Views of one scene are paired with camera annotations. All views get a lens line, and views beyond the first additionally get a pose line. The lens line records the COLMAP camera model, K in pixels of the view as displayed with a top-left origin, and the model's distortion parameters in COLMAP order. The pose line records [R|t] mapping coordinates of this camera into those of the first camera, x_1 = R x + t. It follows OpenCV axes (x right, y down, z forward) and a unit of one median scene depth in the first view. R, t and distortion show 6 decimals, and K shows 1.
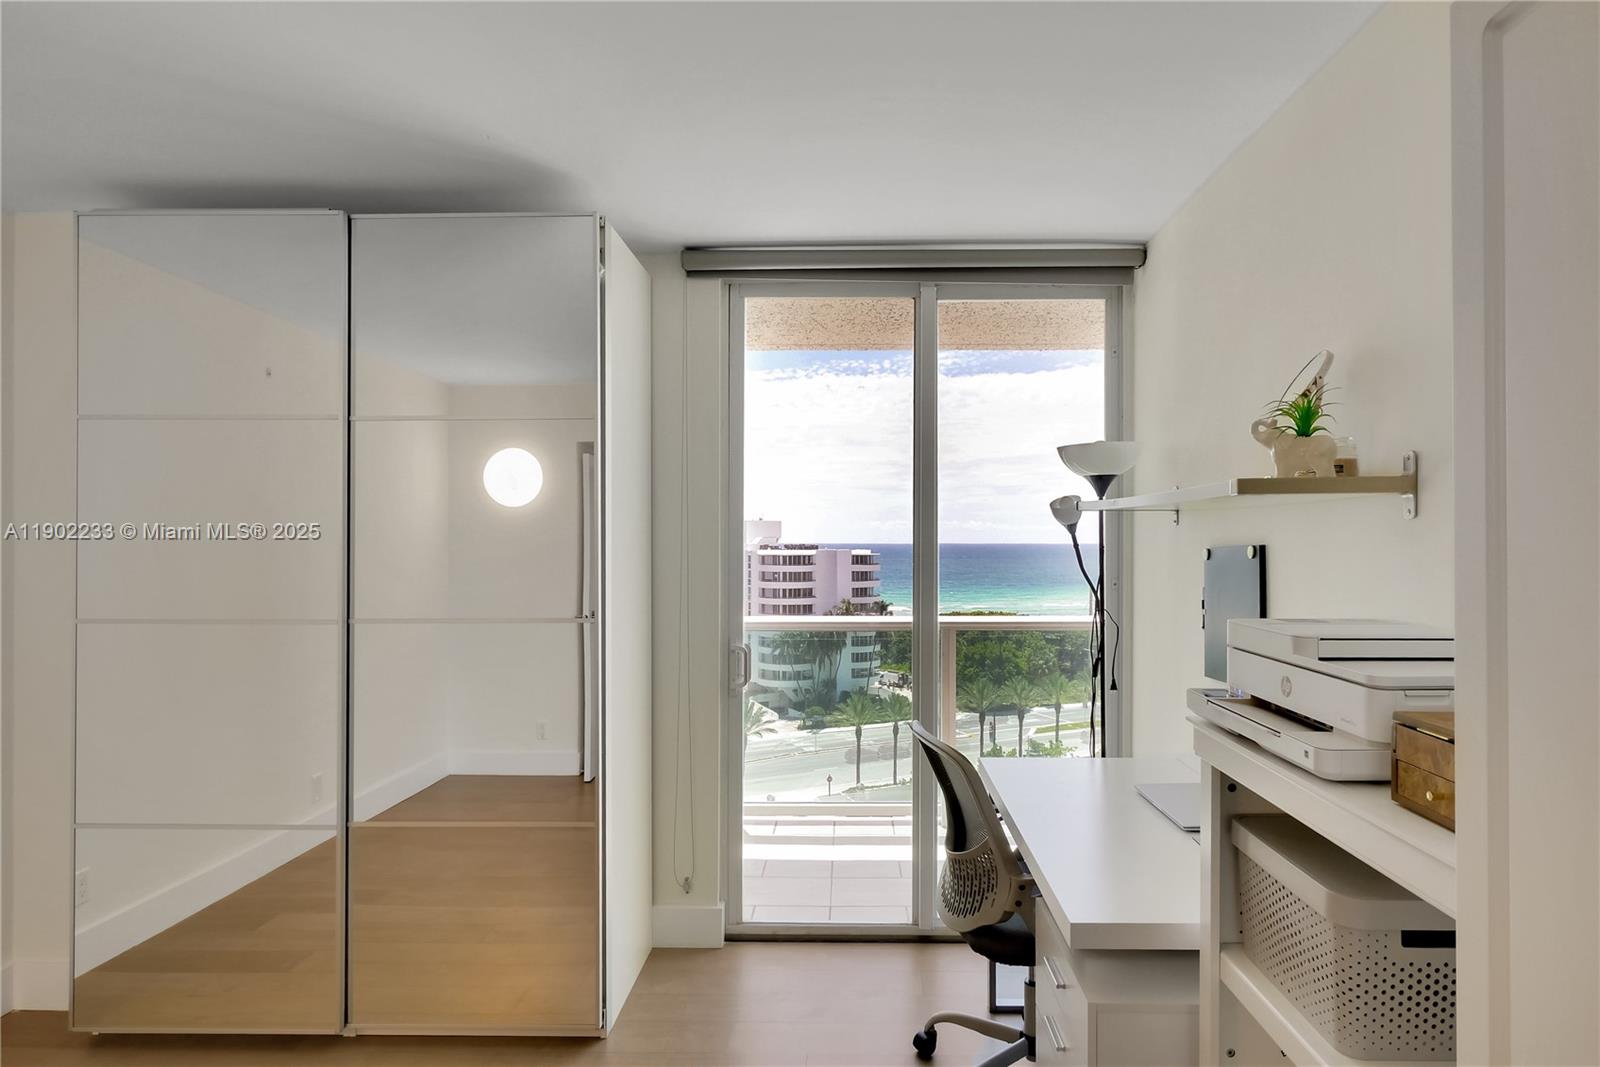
lens RADIAL K [[909.1, 0, 800.0], [0, 909.1, 533.5], [0, 0, 1]] dist [-0.075585, -0.000049]
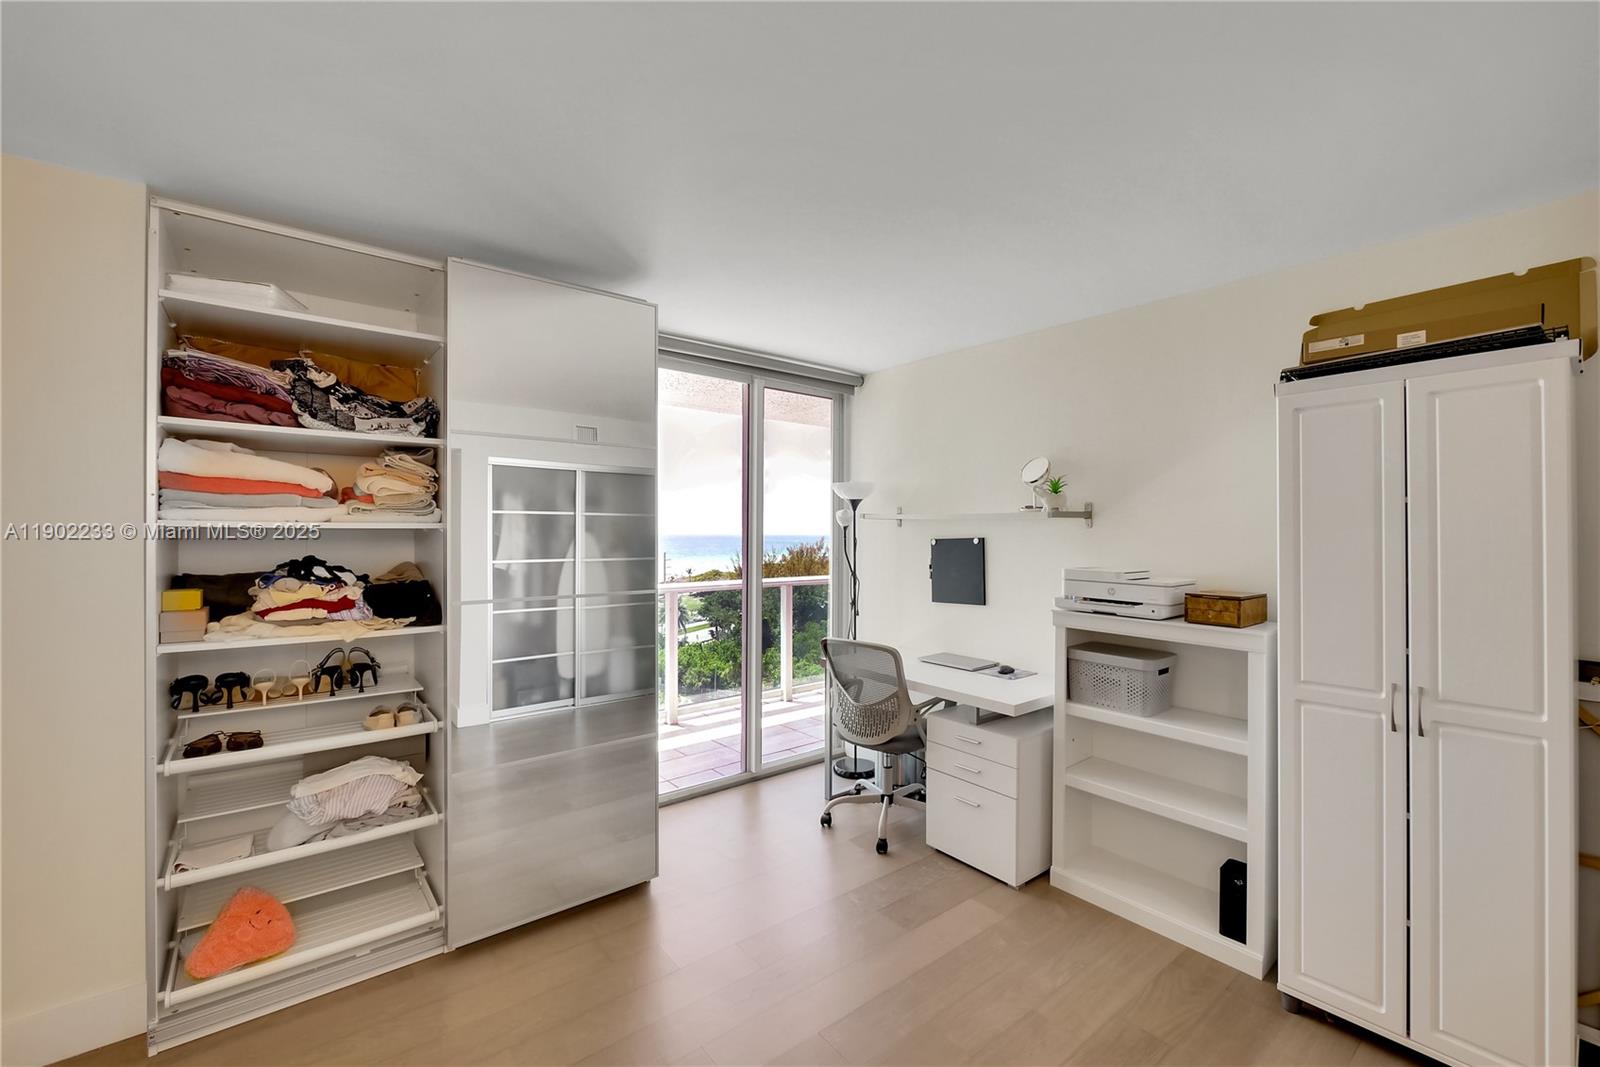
lens RADIAL K [[668.1, 0, 800.0], [0, 668.1, 533.5], [0, 0, 1]] dist [-0.000052, 0.000043]
pose [[0.771682, 0.011629, 0.635902, -0.693125], [-0.015794, 0.999875, 0.000880, 0.005215], [-0.635813, -0.010723, 0.771769, 0.015402]]
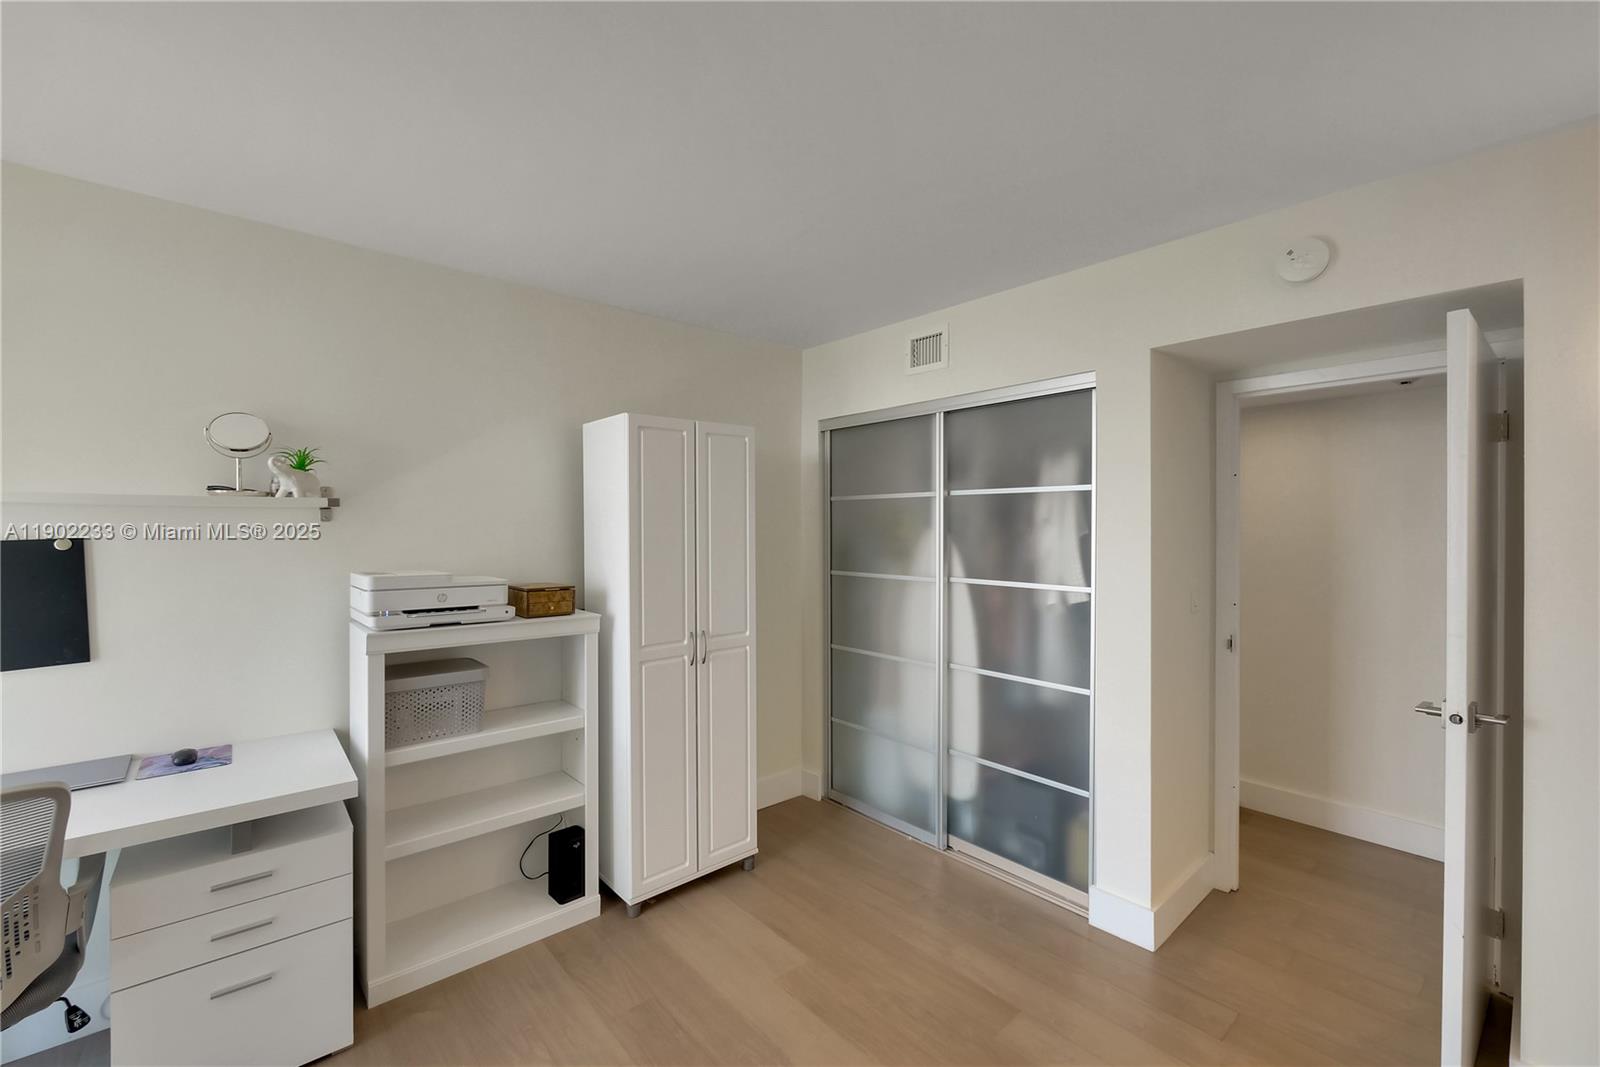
lens RADIAL K [[668.1, 0, 800.0], [0, 668.1, 533.5], [0, 0, 1]] dist [-0.000052, 0.000043]
pose [[-0.672096, 0.000659, 0.740464, -0.618859], [0.001743, 0.999998, 0.000692, 0.004971], [-0.740462, 0.001755, -0.672096, 0.705377]]
